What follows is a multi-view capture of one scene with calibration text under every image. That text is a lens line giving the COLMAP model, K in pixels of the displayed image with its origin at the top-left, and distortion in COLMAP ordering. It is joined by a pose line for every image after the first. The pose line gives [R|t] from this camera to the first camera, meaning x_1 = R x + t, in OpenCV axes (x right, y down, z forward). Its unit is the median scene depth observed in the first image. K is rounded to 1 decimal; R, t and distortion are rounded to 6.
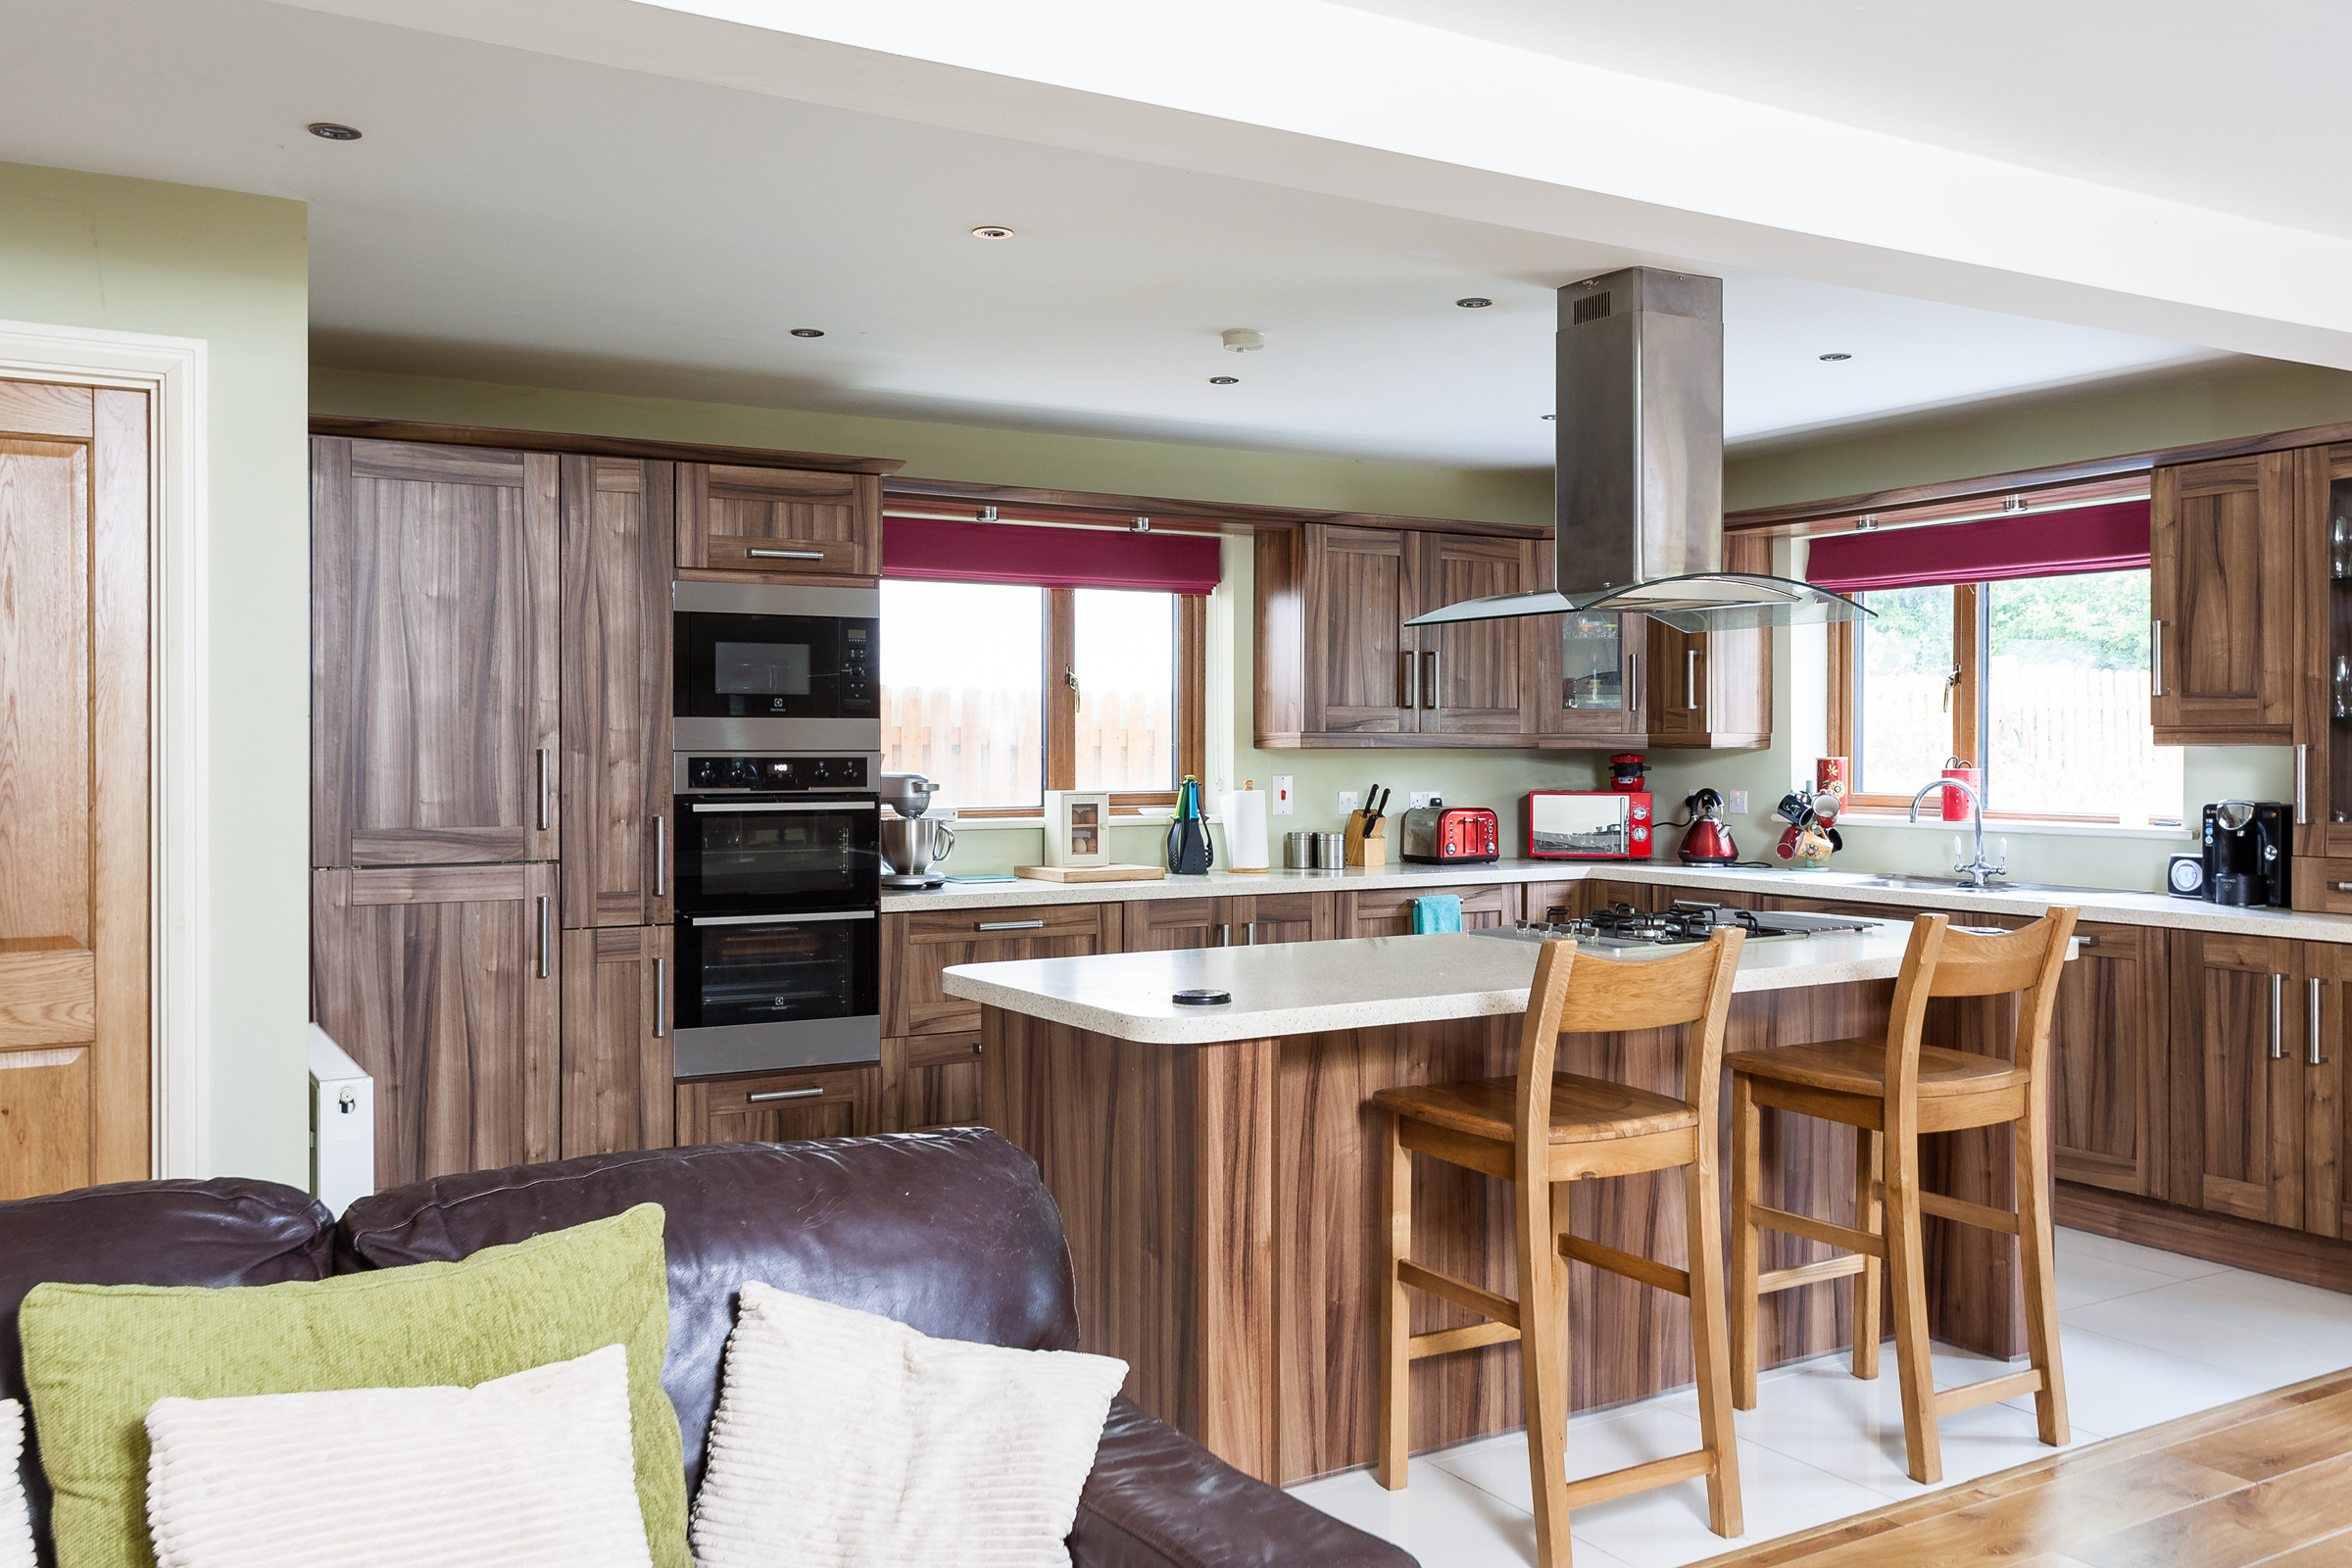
lens RADIAL K [[1881.0, 0, 1177.8], [0, 1881.0, 778.4], [0, 0, 1]] dist [0.013182, -0.004315]
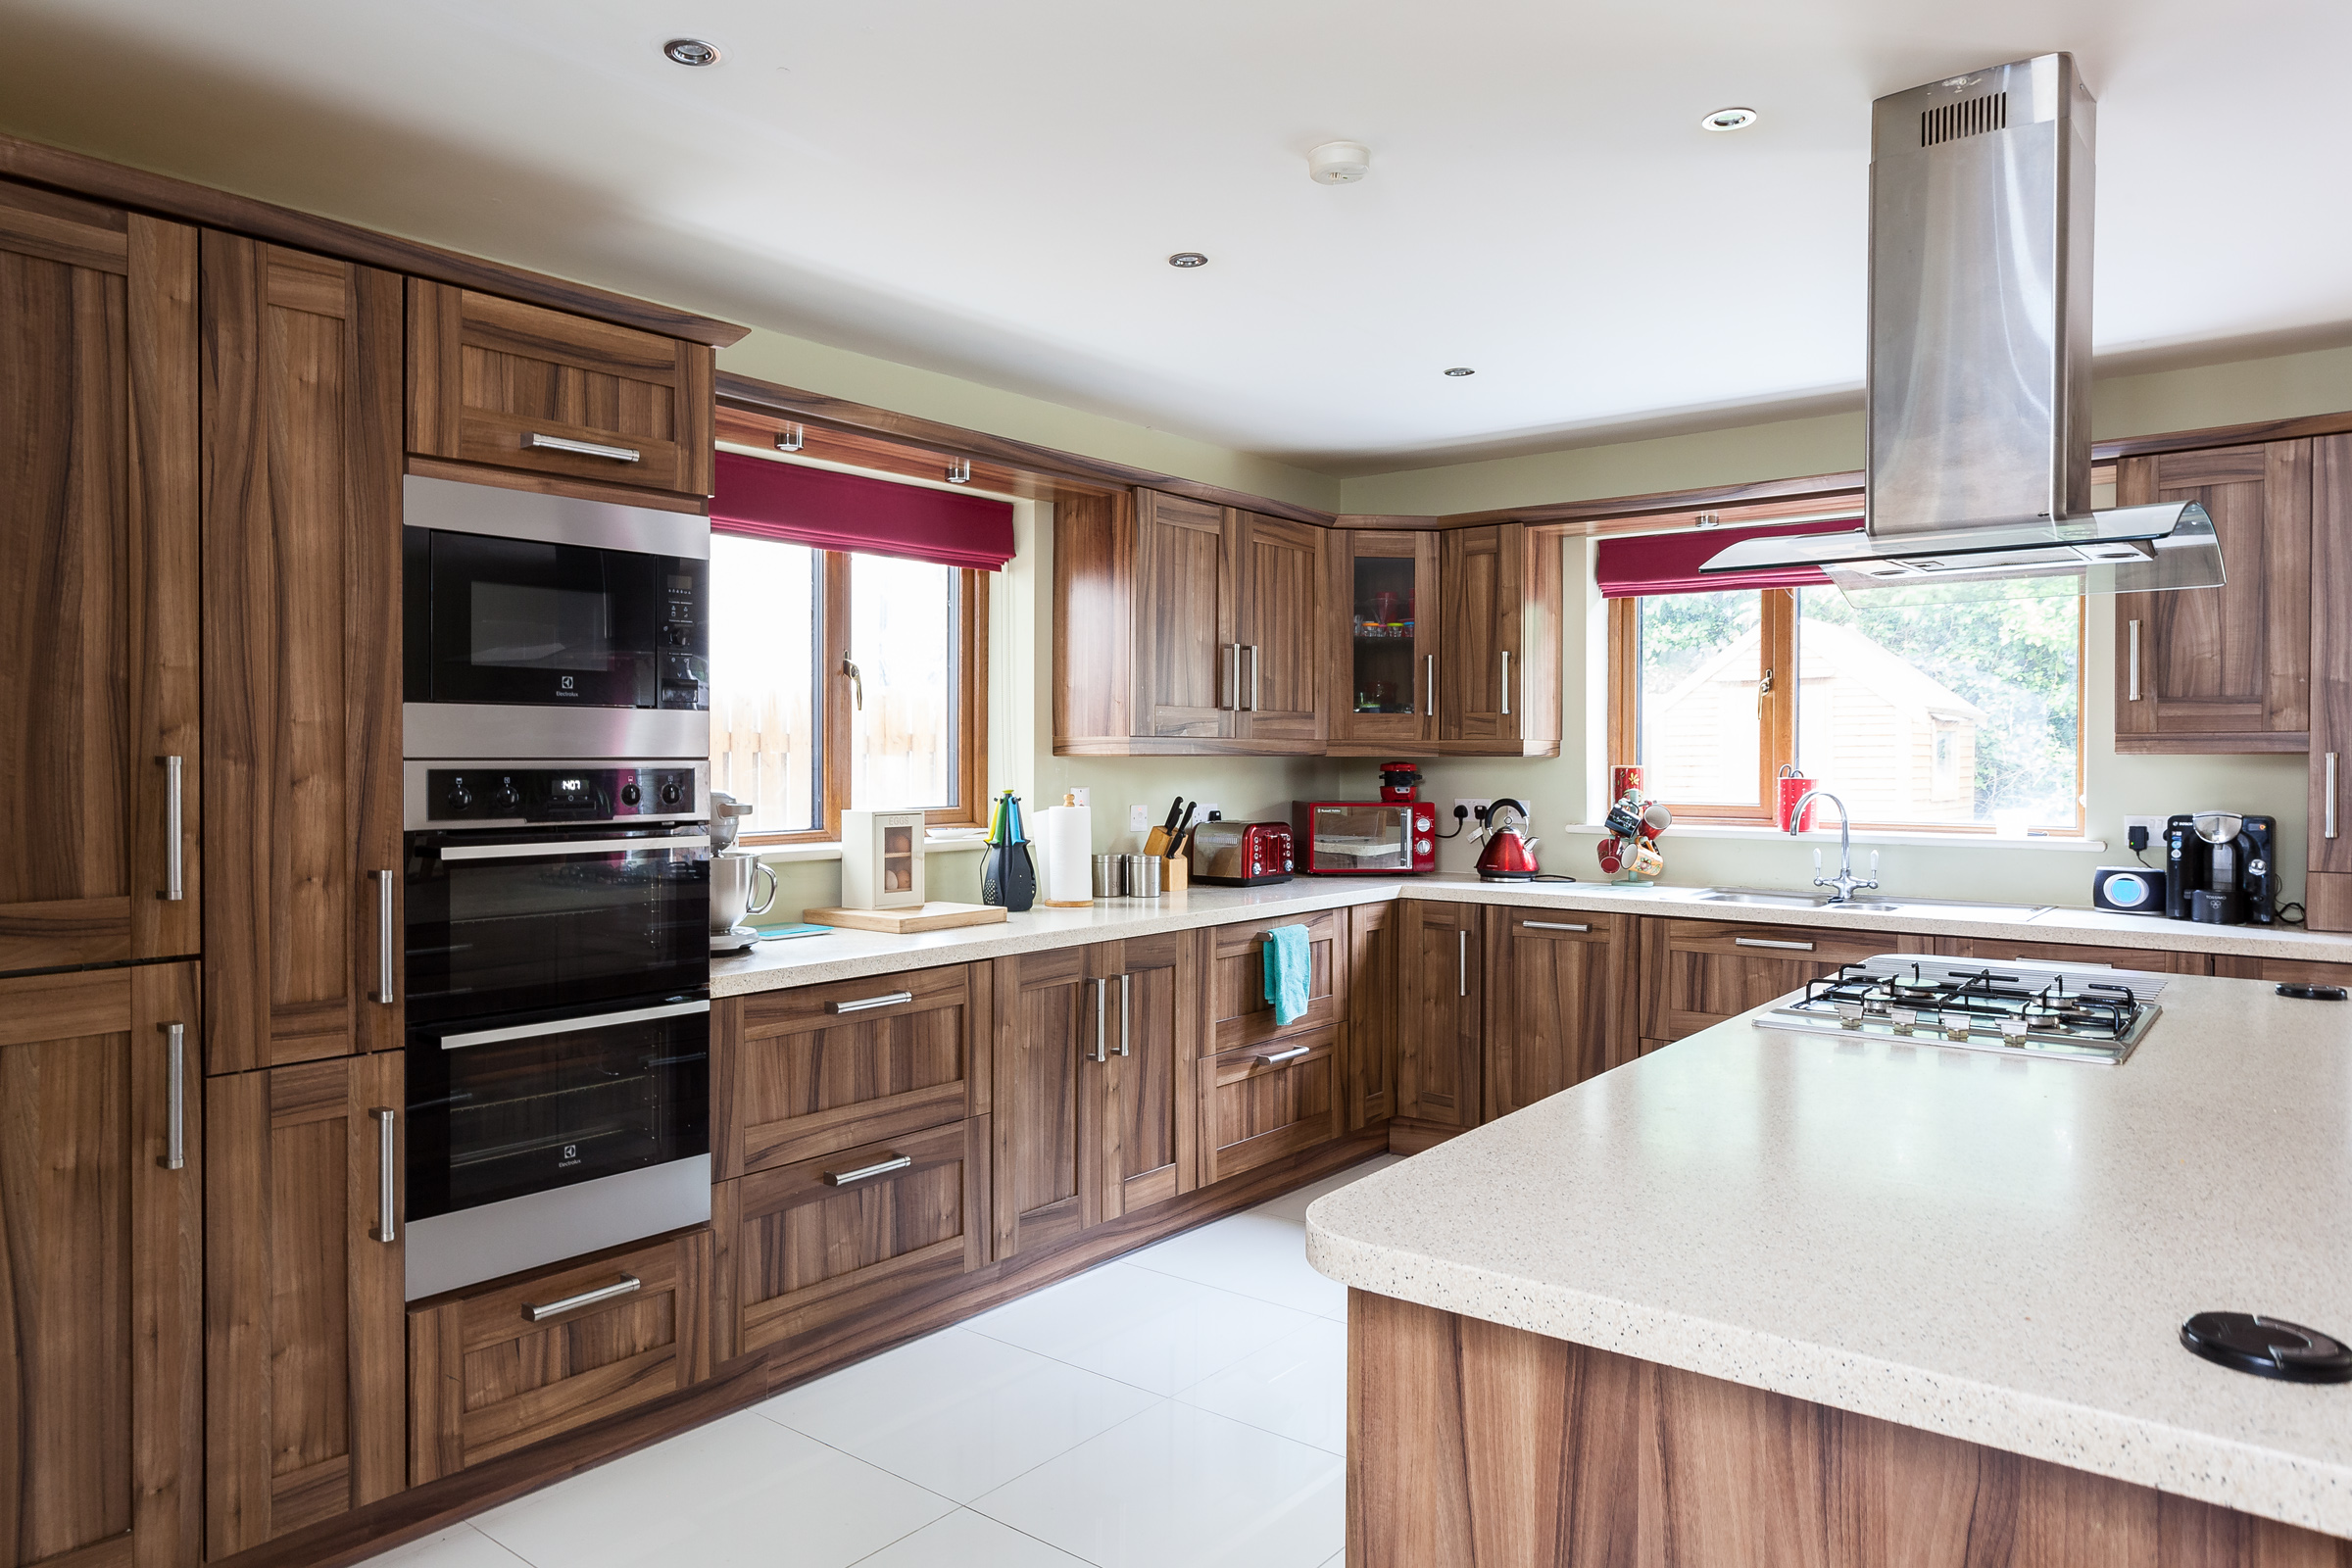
lens RADIAL K [[1592.2, 0, 1176.2], [0, 1592.2, 782.6], [0, 0, 1]] dist [-0.010984, 0.017827]
pose [[0.945654, -0.004676, 0.325141, -0.185479], [0.004382, 0.999989, 0.001635, -0.006445], [-0.325146, -0.000122, 0.945664, 0.410400]]
